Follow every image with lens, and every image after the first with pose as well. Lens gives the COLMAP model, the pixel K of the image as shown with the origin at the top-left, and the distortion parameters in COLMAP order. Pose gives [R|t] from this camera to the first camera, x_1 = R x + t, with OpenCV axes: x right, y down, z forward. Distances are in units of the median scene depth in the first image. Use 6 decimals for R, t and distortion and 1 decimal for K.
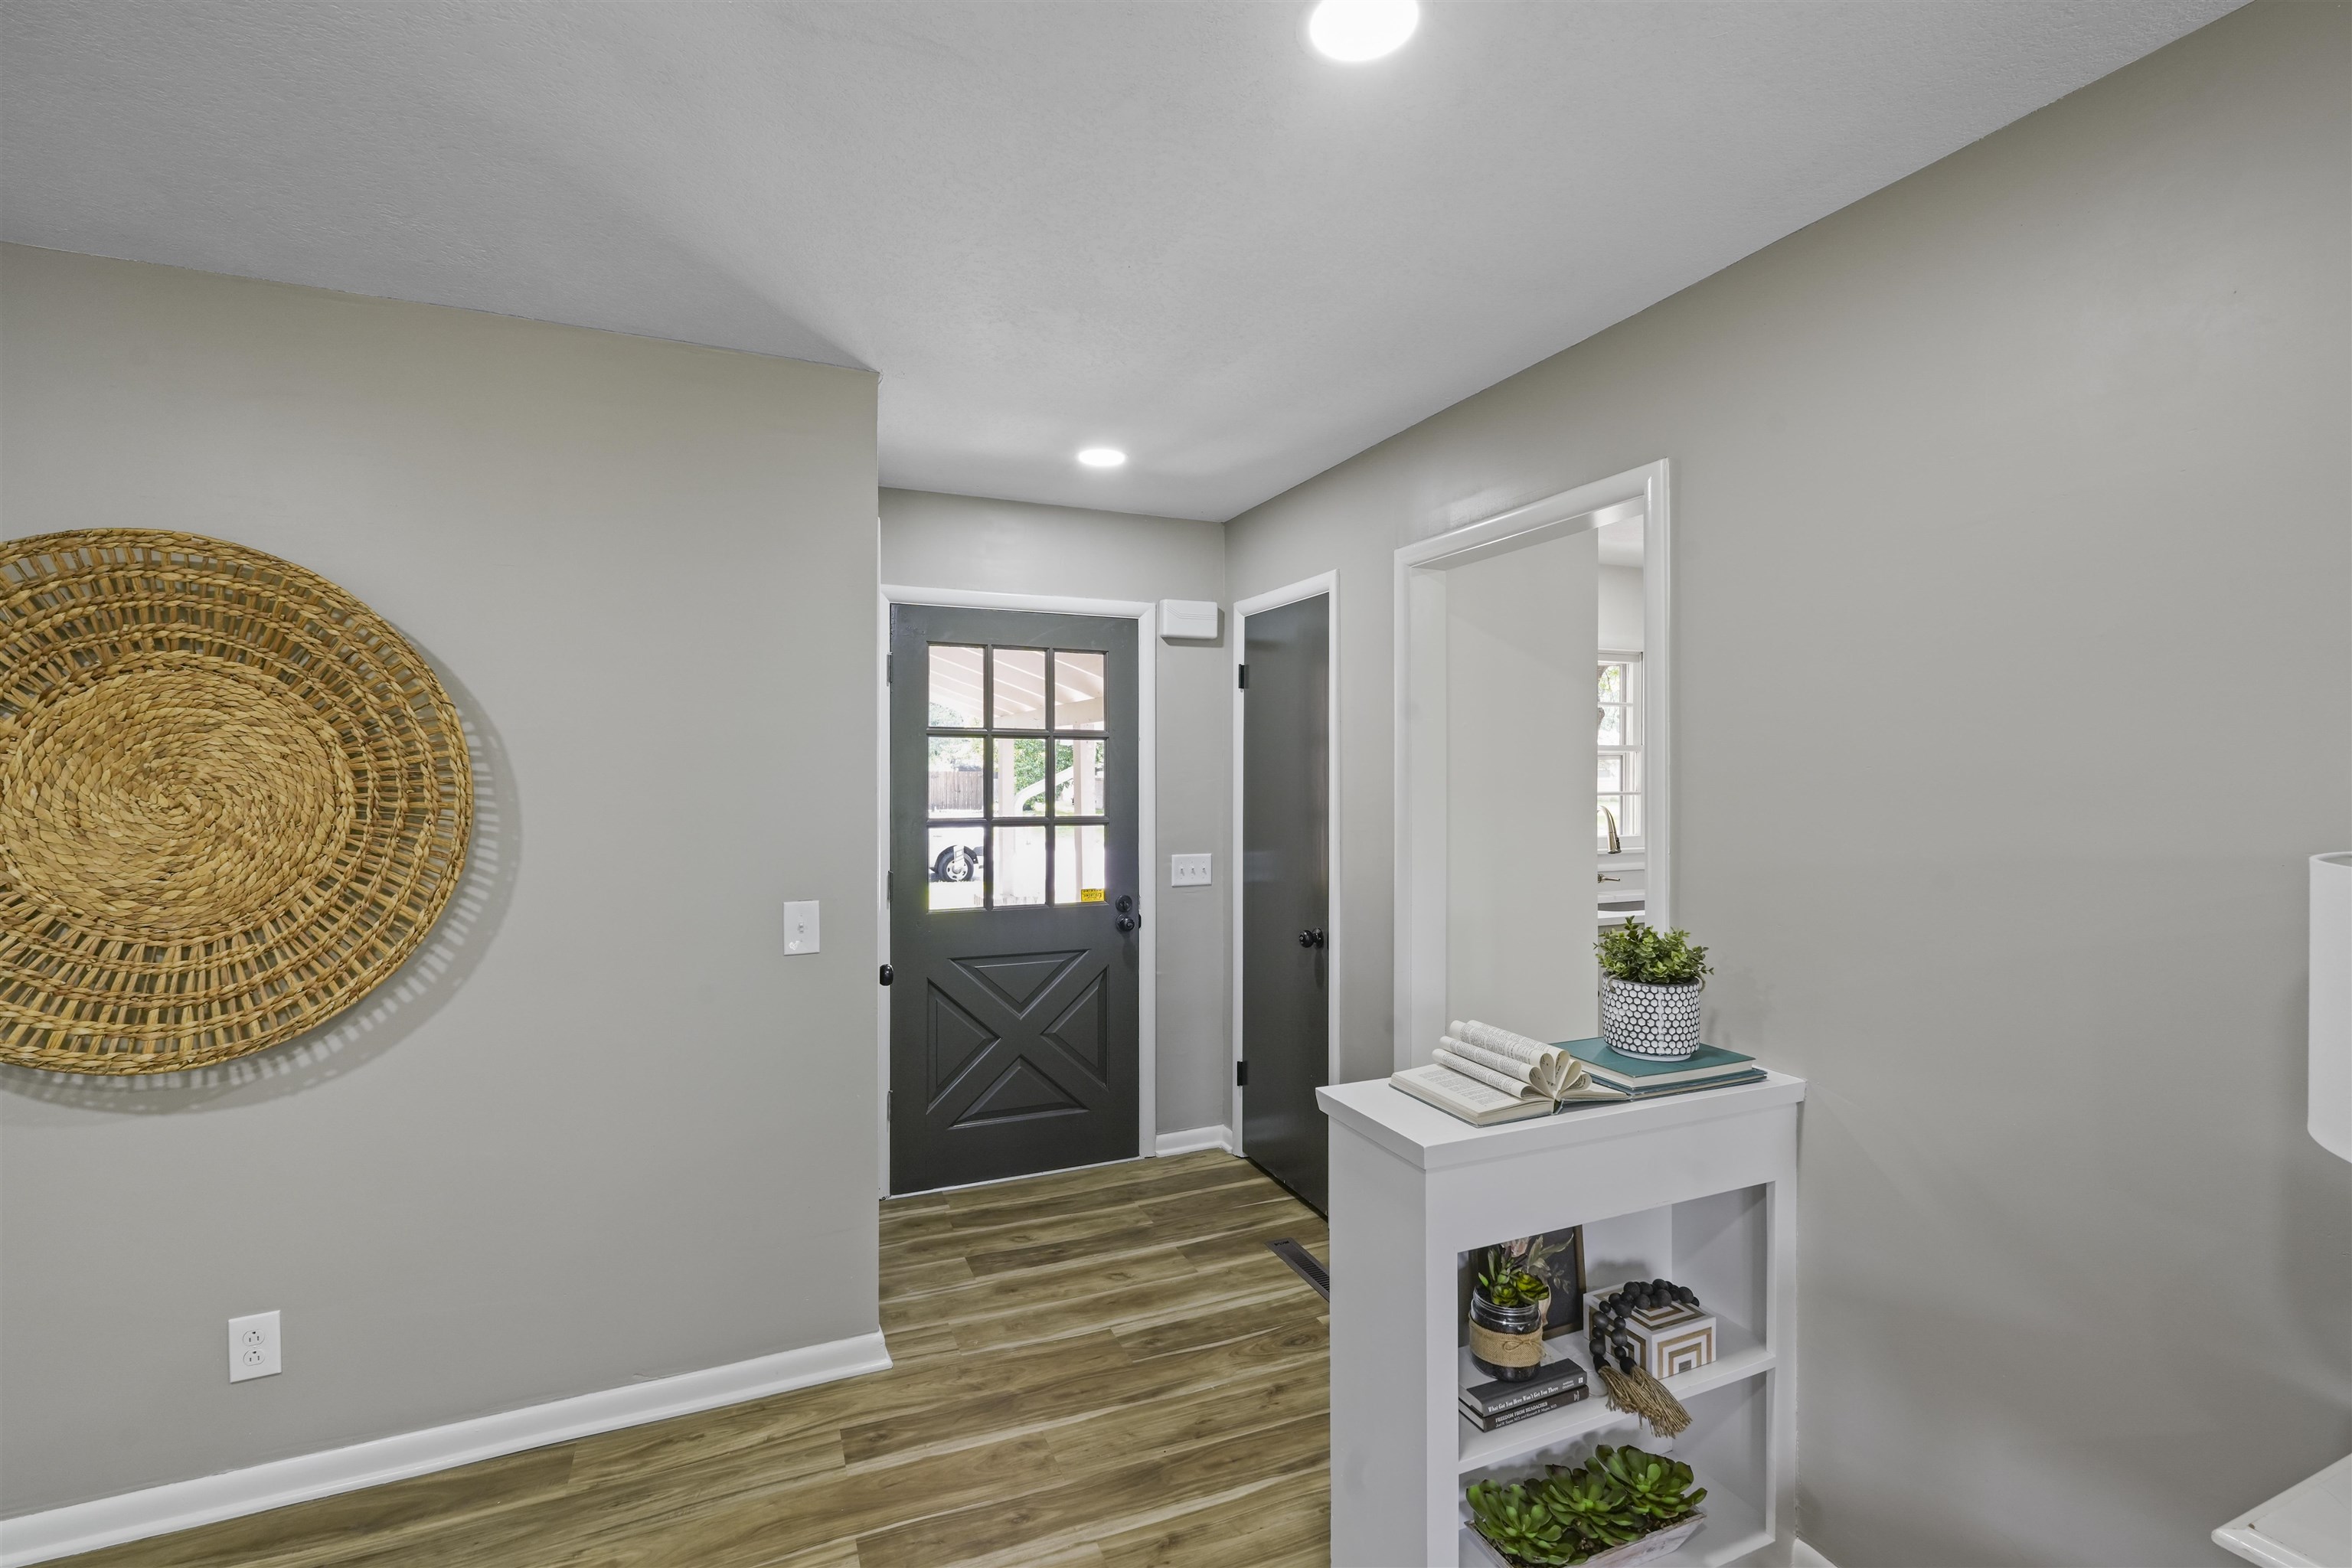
lens RADIAL K [[1042.4, 0, 1175.7], [0, 1042.4, 748.3], [0, 0, 1]] dist [0.003576, -0.000520]
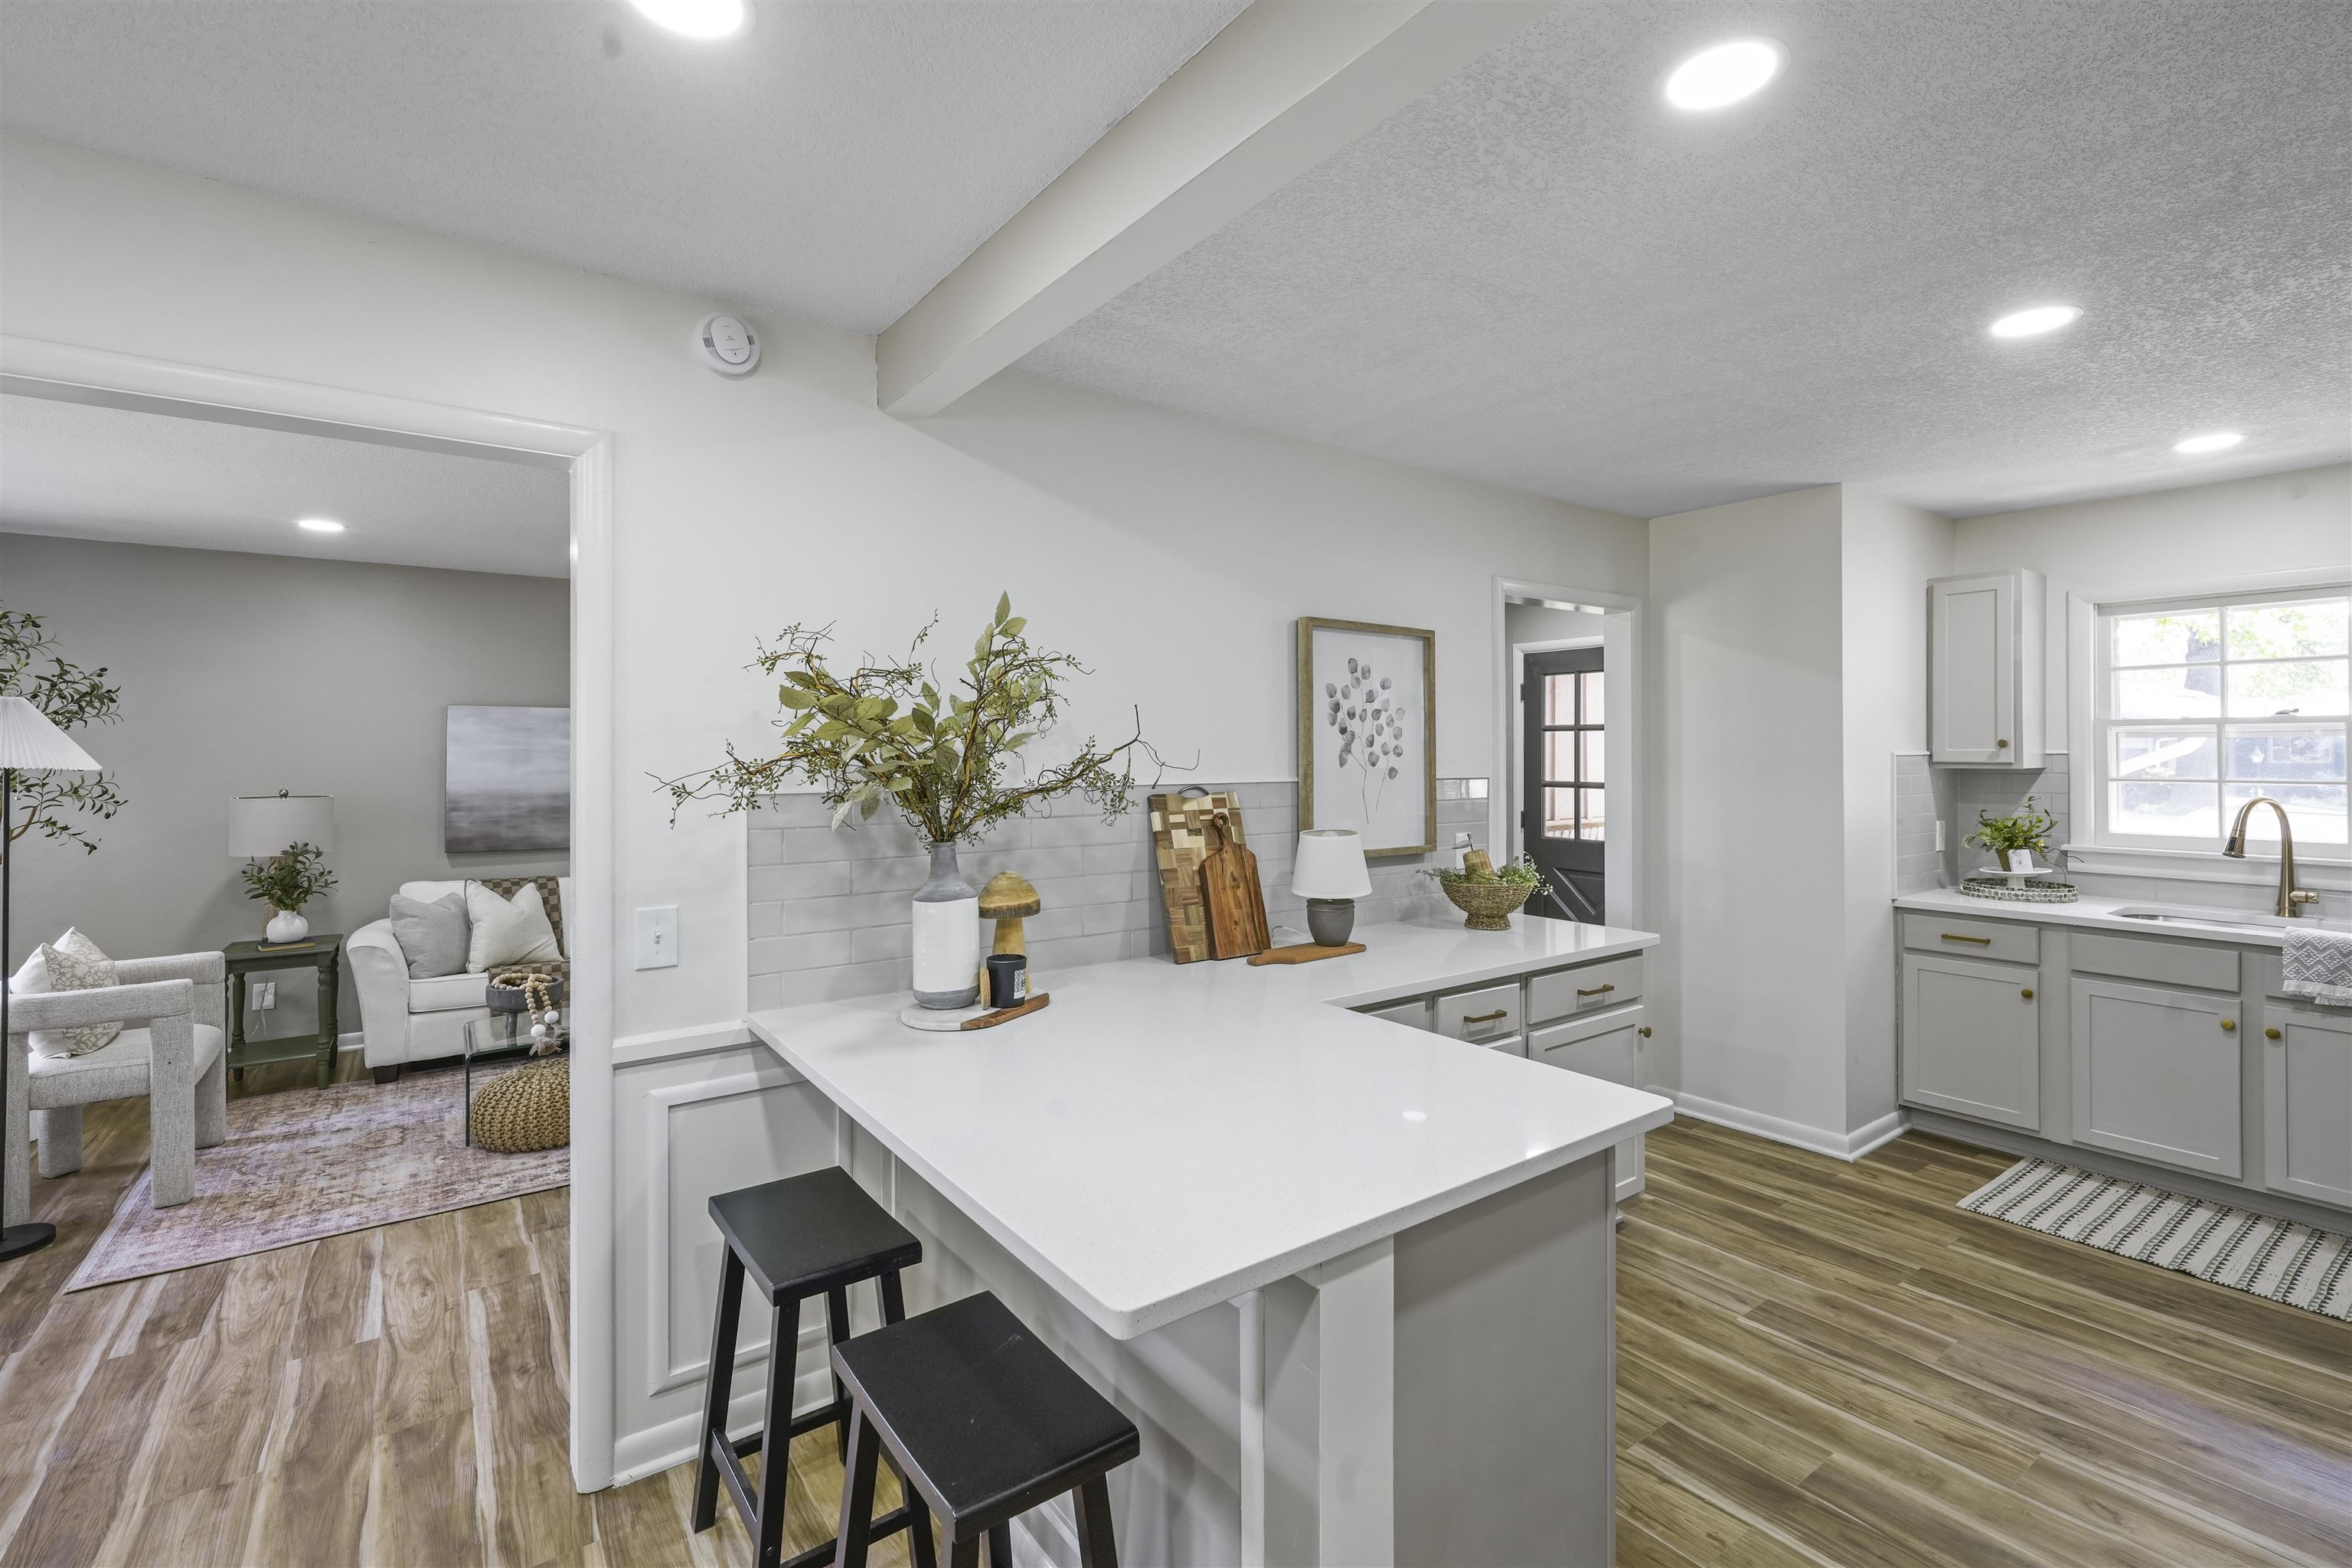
lens RADIAL K [[1042.4, 0, 1175.7], [0, 1042.4, 748.3], [0, 0, 1]] dist [0.003576, -0.000520]
pose [[0.214991, -0.004819, -0.976604, 1.339187], [0.022375, 0.999750, -0.000008, 0.003656], [0.976360, -0.021850, 0.215045, 0.077723]]
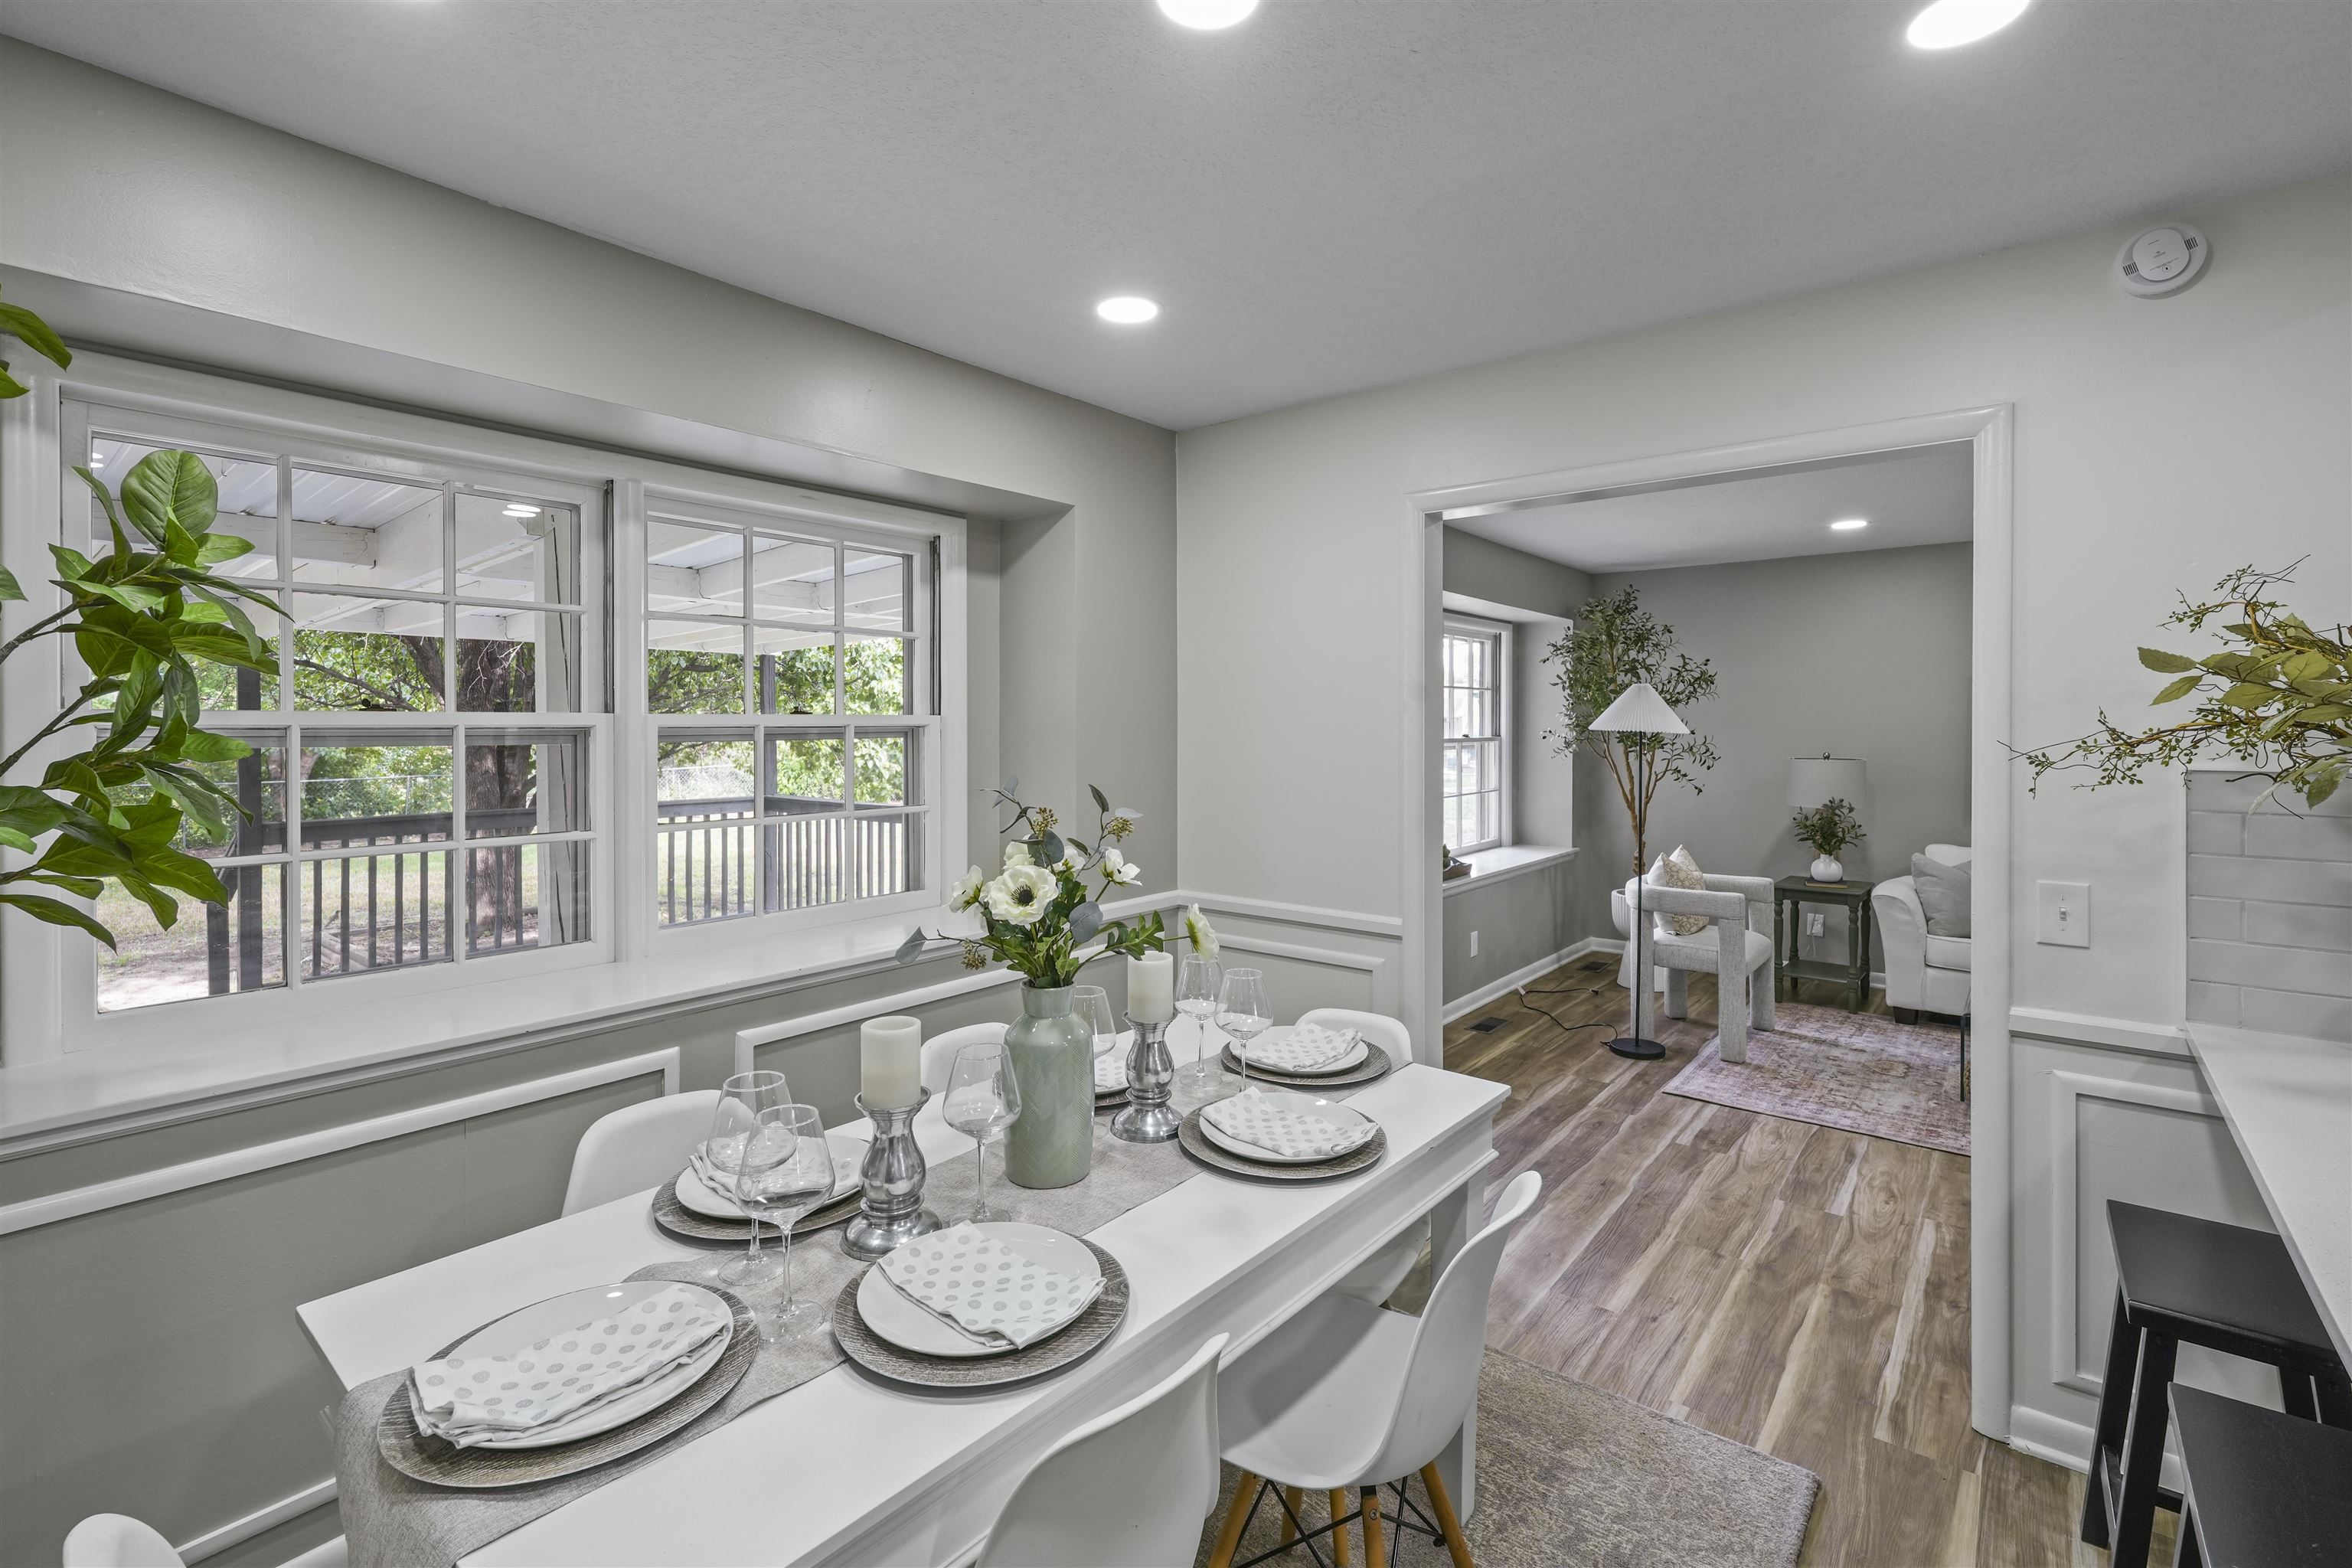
lens RADIAL K [[1042.4, 0, 1175.7], [0, 1042.4, 748.3], [0, 0, 1]] dist [0.003576, -0.000520]
pose [[-0.888030, 0.010280, -0.459671, 1.389564], [0.008521, 0.999946, 0.005901, 0.006407], [0.459707, 0.001324, -0.888070, 0.201538]]
